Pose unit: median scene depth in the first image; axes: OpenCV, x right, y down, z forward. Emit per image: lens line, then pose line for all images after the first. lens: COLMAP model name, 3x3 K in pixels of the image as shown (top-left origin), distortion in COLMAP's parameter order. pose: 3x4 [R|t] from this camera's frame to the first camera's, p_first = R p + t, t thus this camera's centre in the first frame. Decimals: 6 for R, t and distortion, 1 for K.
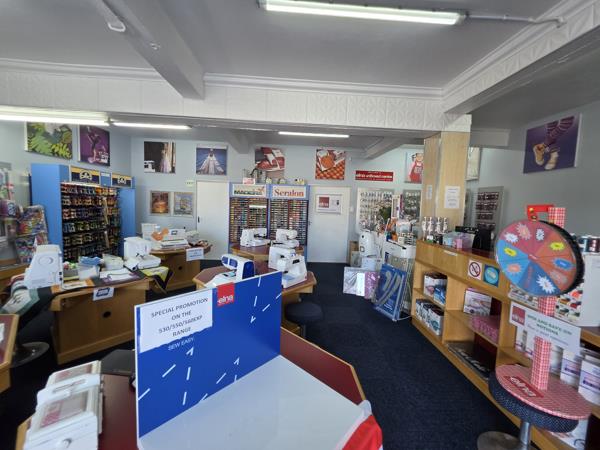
lens RADIAL K [[239.0, 0, 297.0], [0, 239.0, 220.1], [0, 0, 1]] dist [-0.002401, 0.000136]
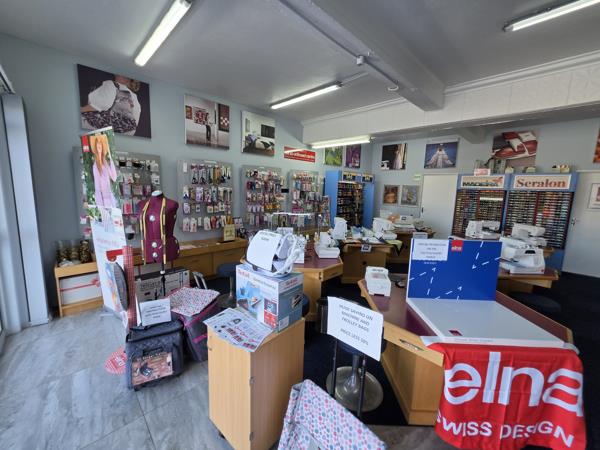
lens RADIAL K [[239.0, 0, 297.0], [0, 239.0, 220.1], [0, 0, 1]] dist [-0.002401, 0.000136]
pose [[0.659939, 0.082791, -0.746744, 0.042570], [-0.059124, 0.996551, 0.058235, 0.017969], [0.748989, 0.005719, 0.662558, -0.201008]]
